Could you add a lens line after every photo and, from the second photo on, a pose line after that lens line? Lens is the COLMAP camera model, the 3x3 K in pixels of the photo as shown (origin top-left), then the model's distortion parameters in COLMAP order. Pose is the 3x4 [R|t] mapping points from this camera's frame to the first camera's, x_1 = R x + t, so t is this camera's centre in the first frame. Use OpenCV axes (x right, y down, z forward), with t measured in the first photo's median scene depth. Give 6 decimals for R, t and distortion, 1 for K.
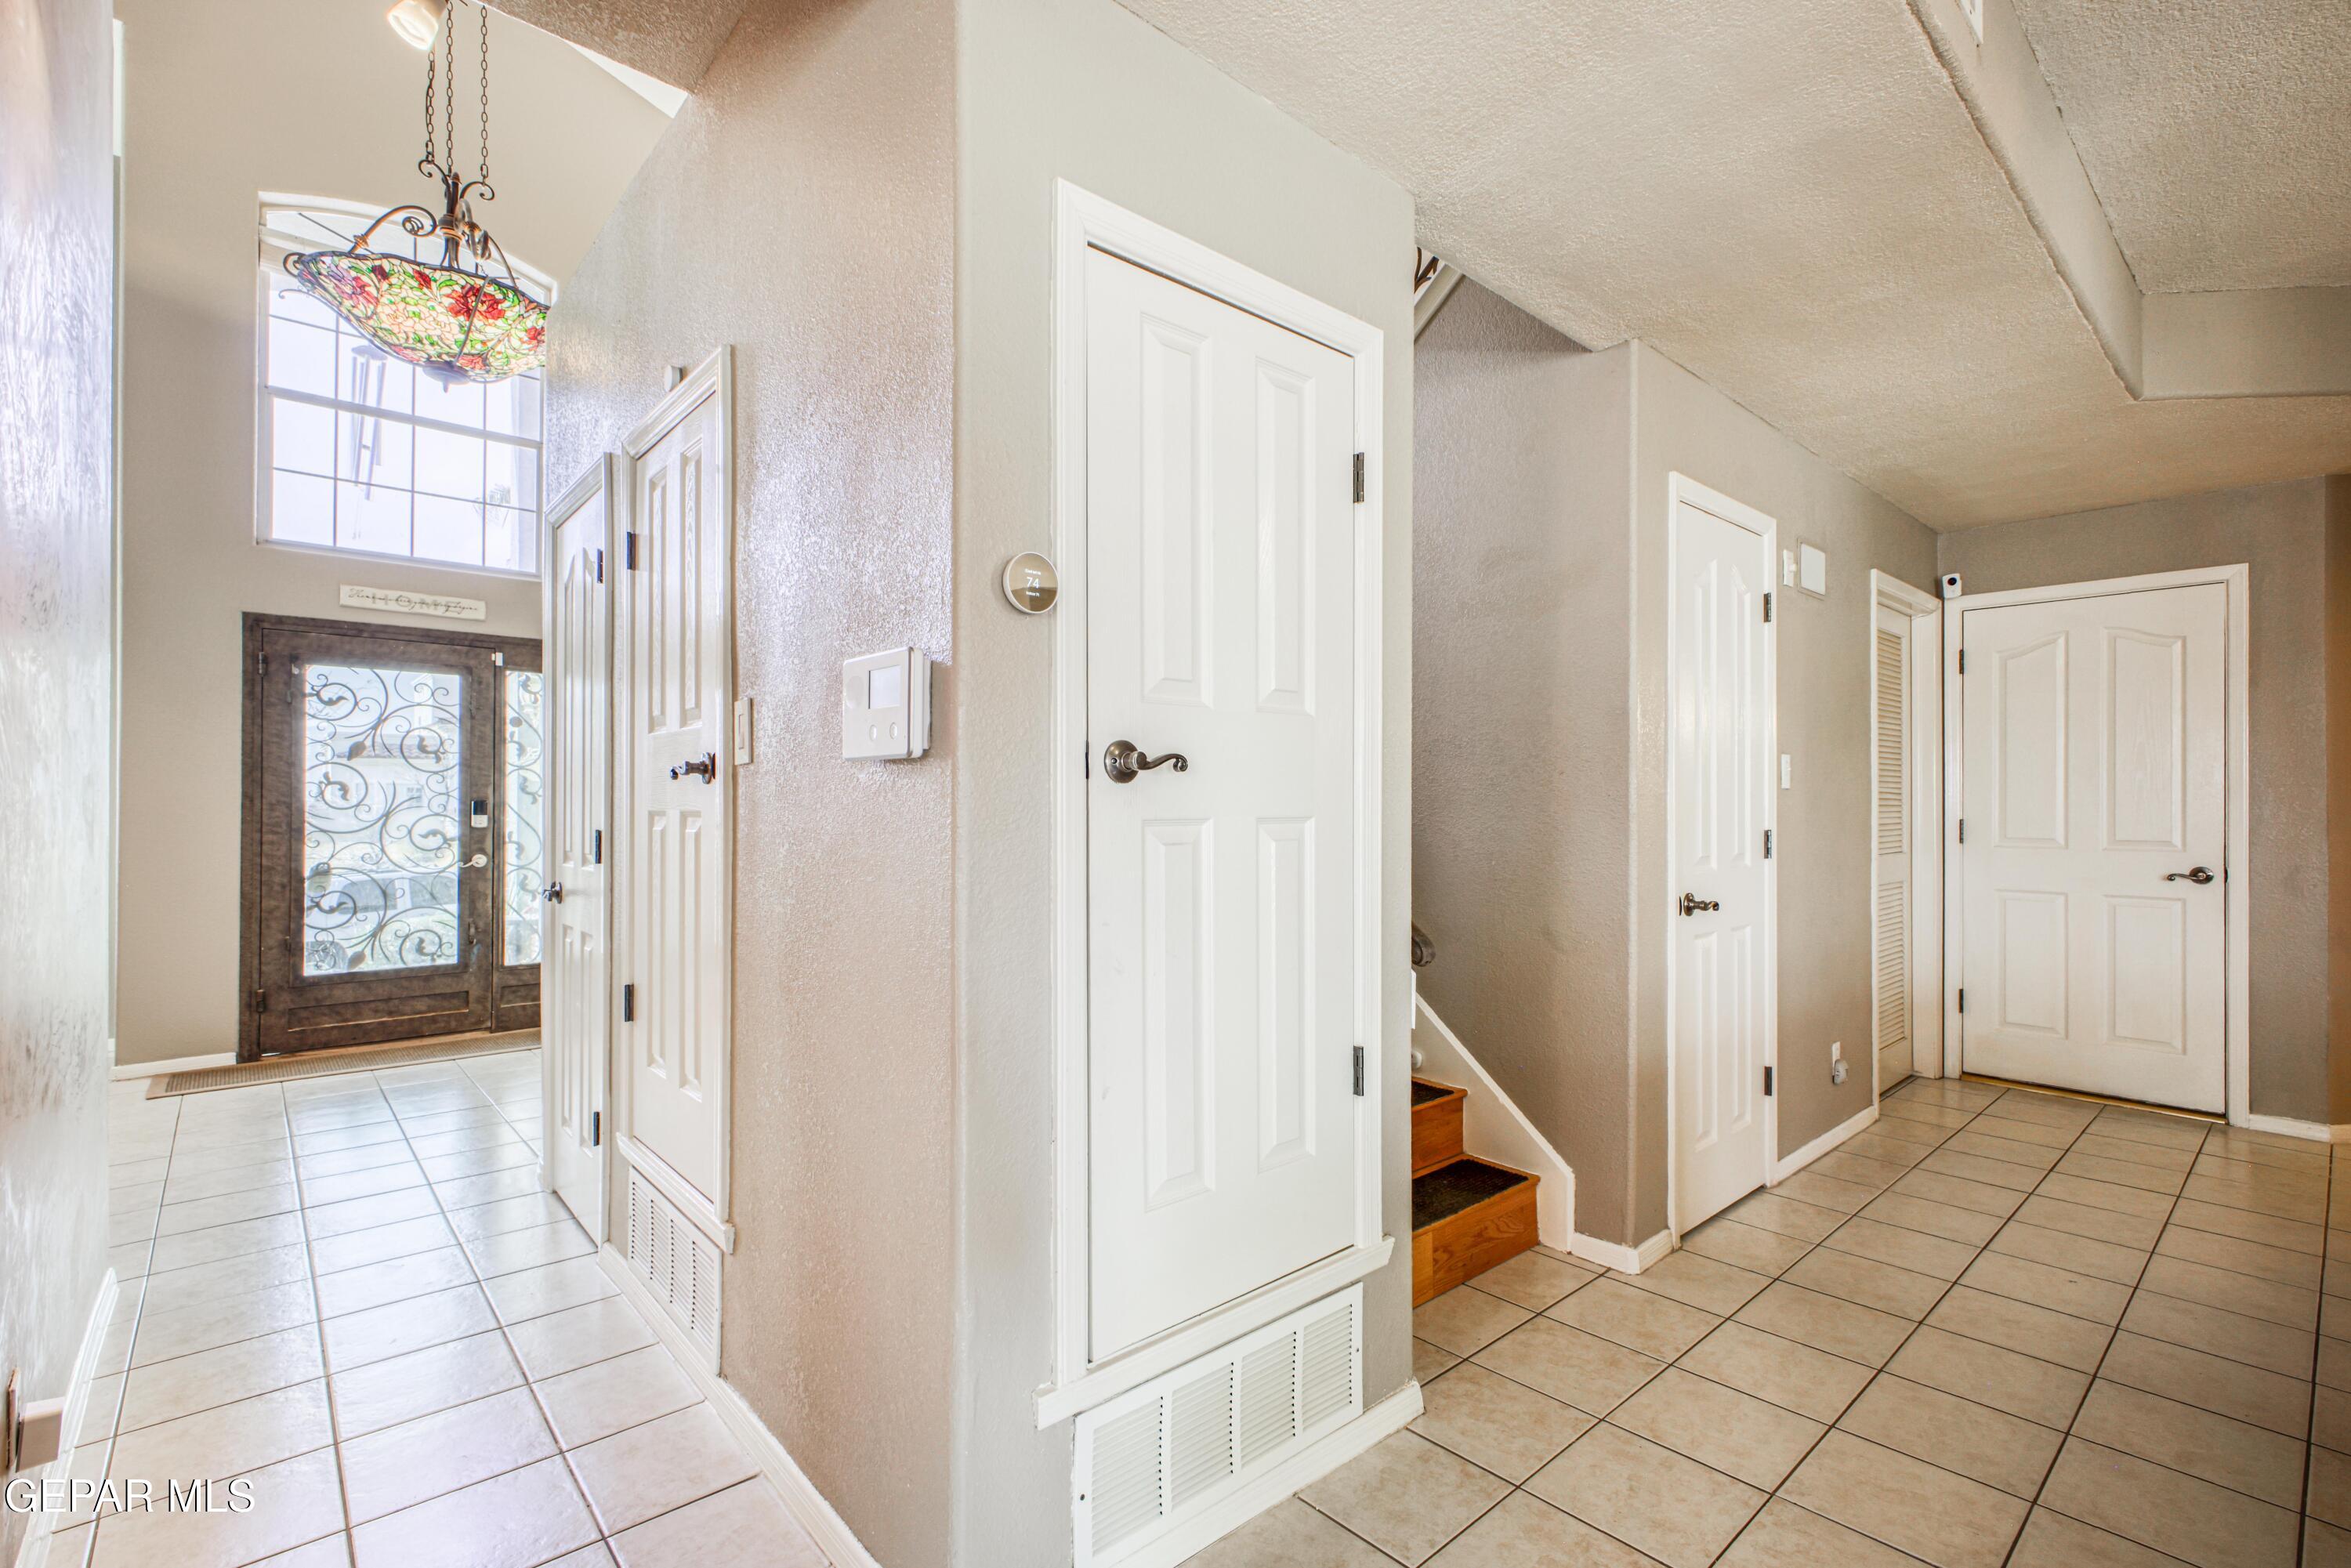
lens RADIAL K [[1049.7, 0, 1199.8], [0, 1049.7, 796.3], [0, 0, 1]] dist [0.000665, 0.000107]
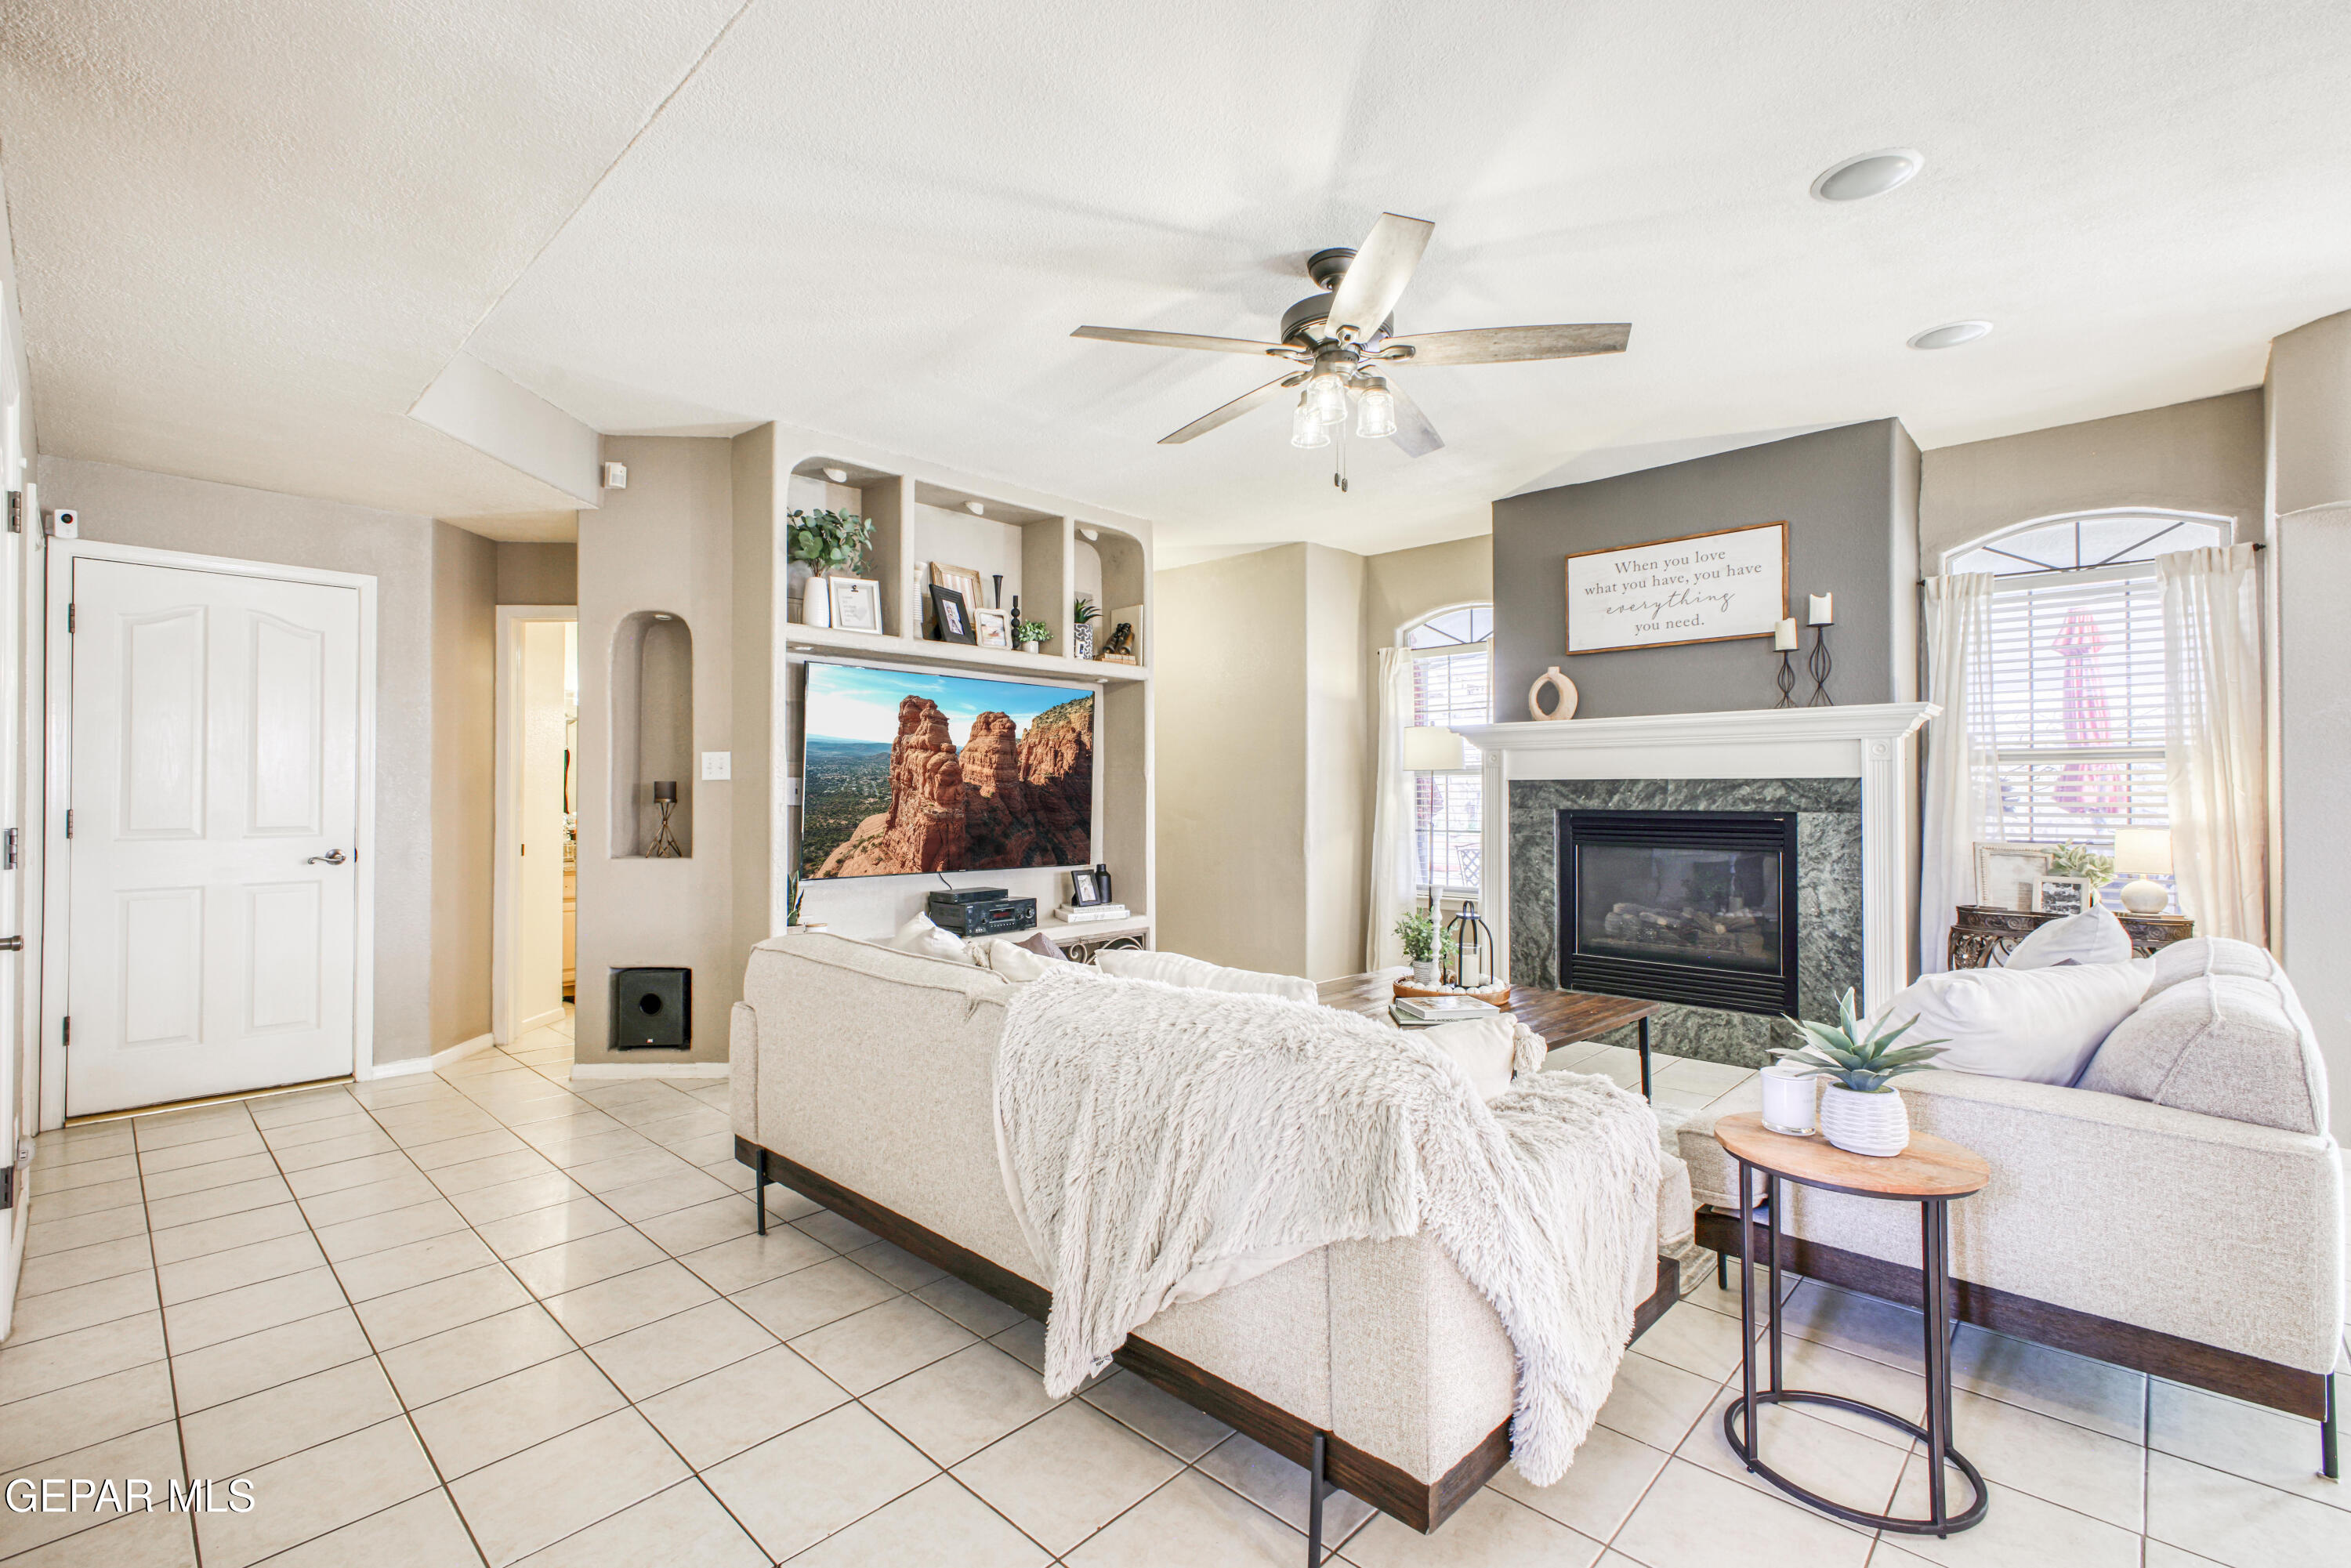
lens RADIAL K [[1046.7, 0, 1171.1], [0, 1046.7, 779.5], [0, 0, 1]] dist [0.000209, -0.000004]
pose [[-0.072931, 0.008687, 0.997299, -0.134670], [-0.006975, 0.999933, -0.009220, -0.000137], [-0.997313, -0.007628, -0.072866, 0.171988]]
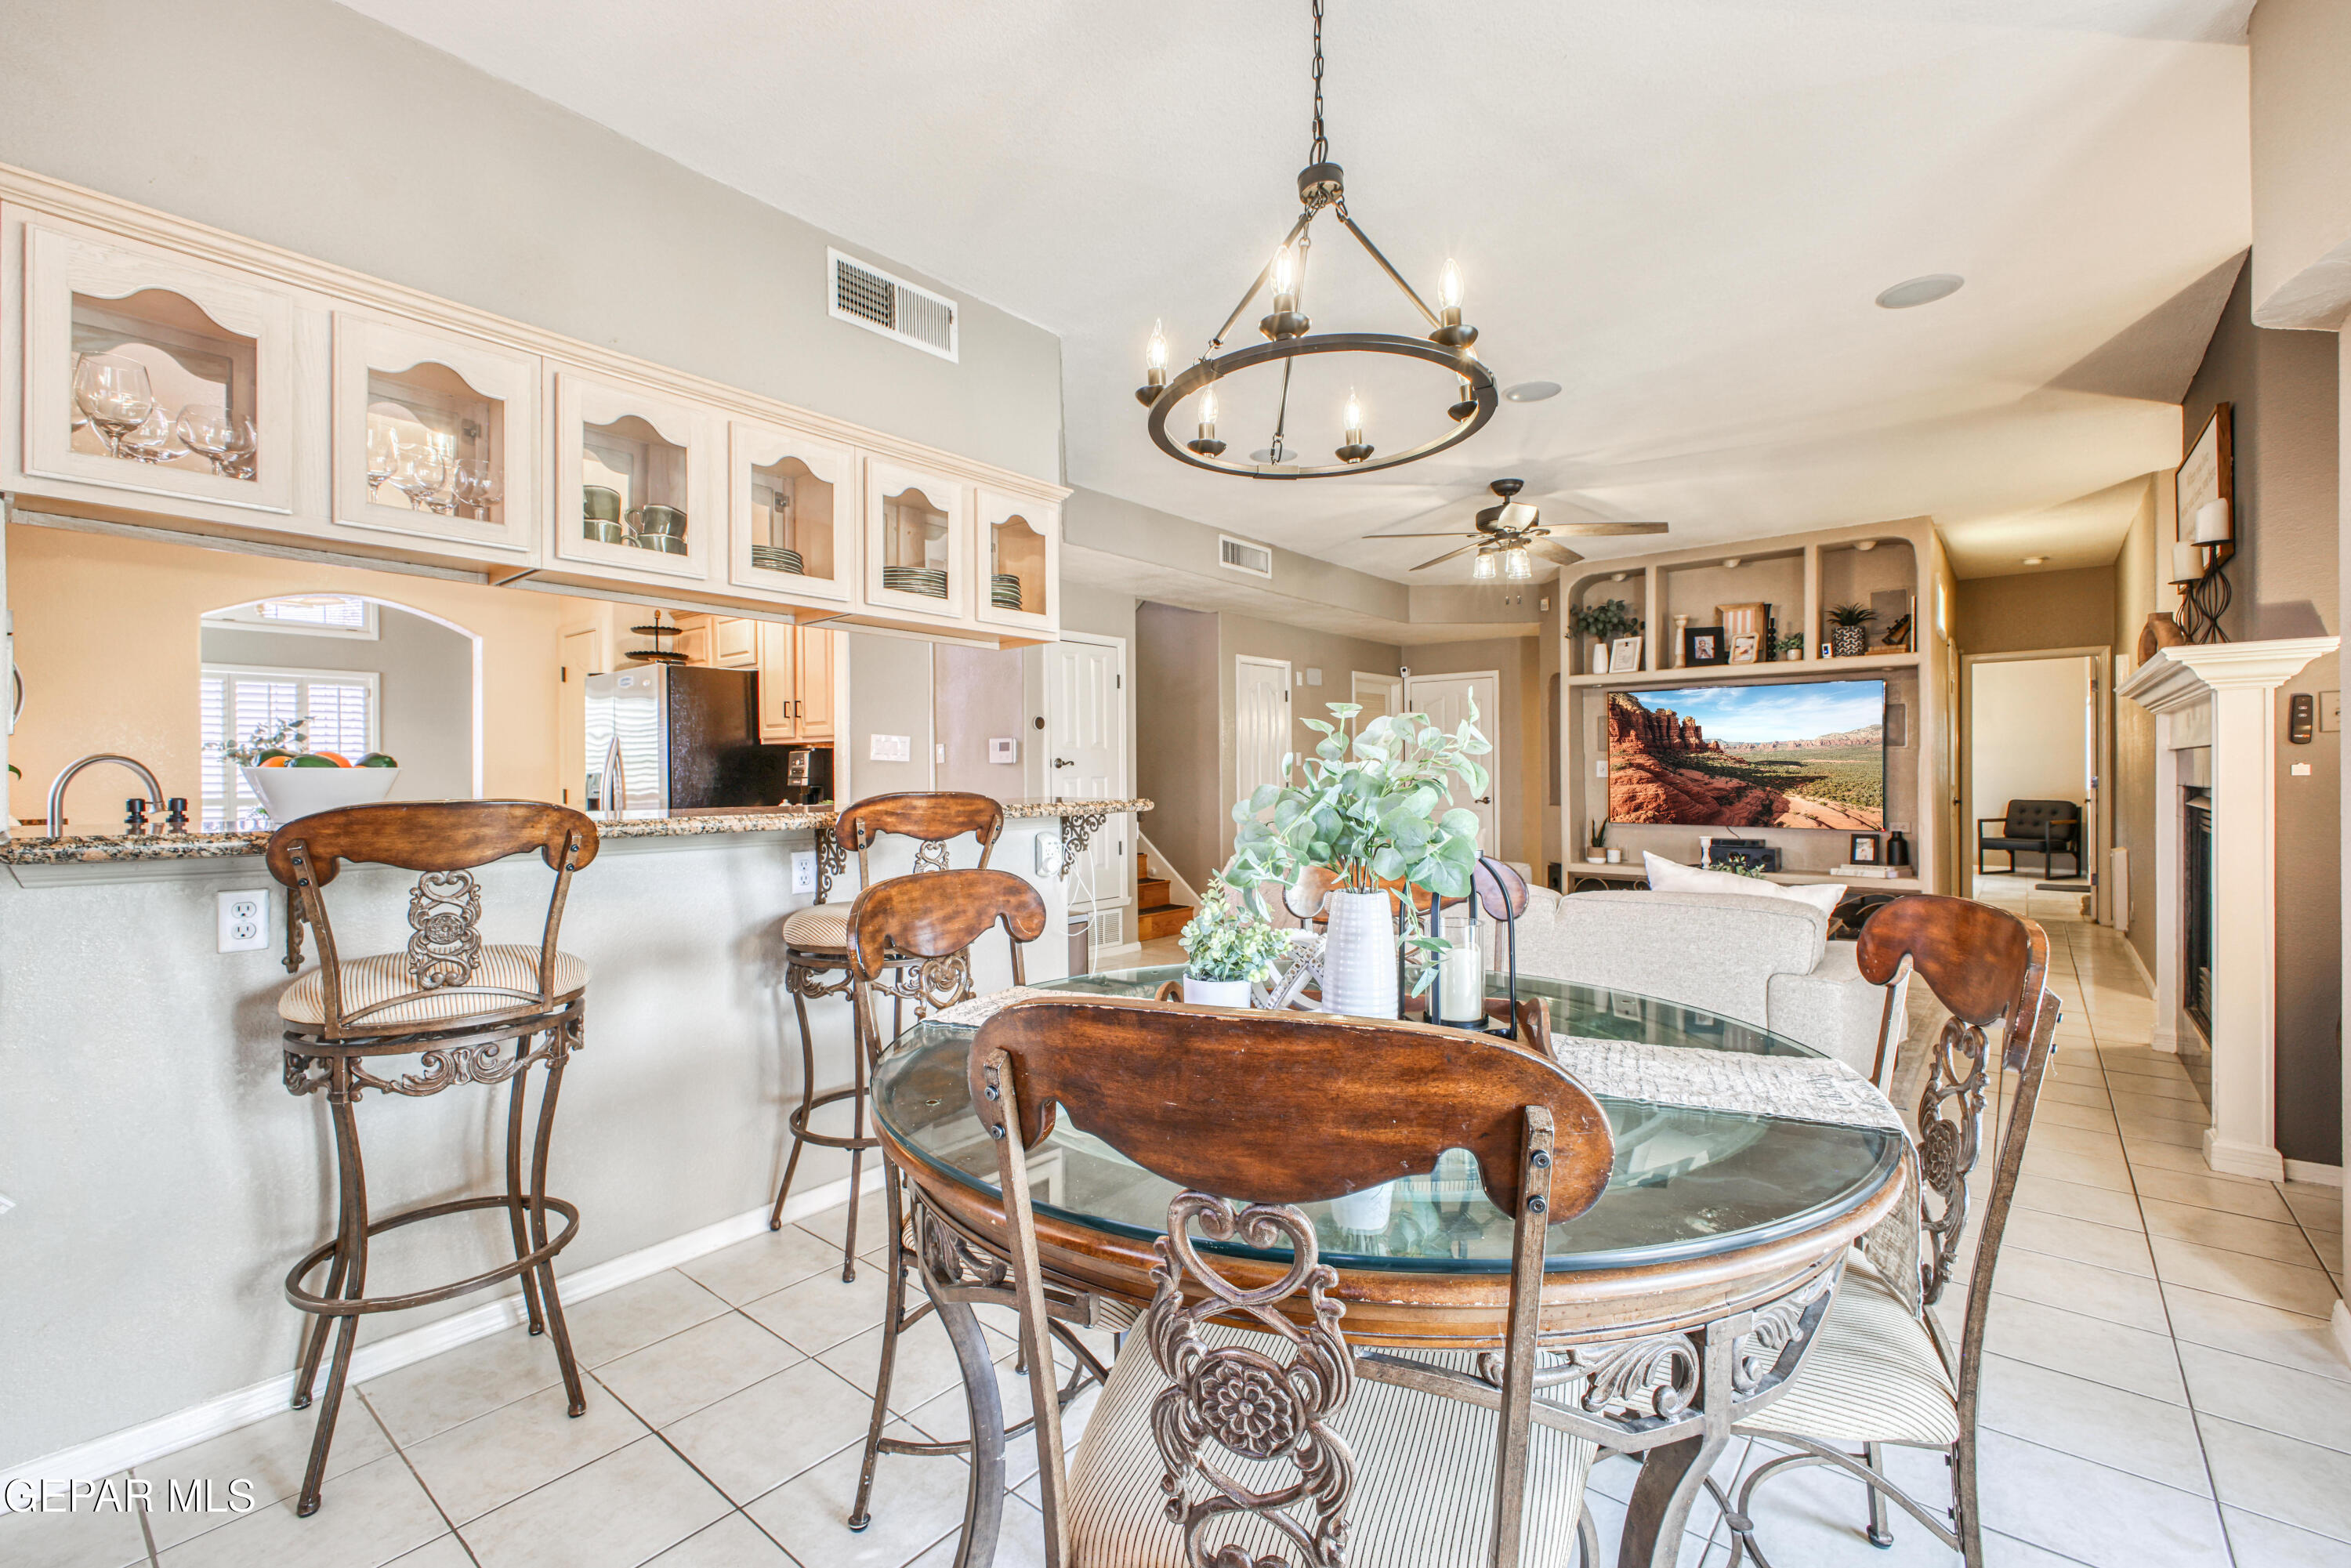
lens RADIAL K [[996.3, 0, 1150.8], [0, 996.3, 767.0], [0, 0, 1]] dist [0.000283, 0.000260]
pose [[0.993127, -0.008570, 0.116729, -0.051257], [0.008725, 0.999962, -0.000823, -0.003154], [-0.116718, 0.001836, 0.993163, -0.877935]]
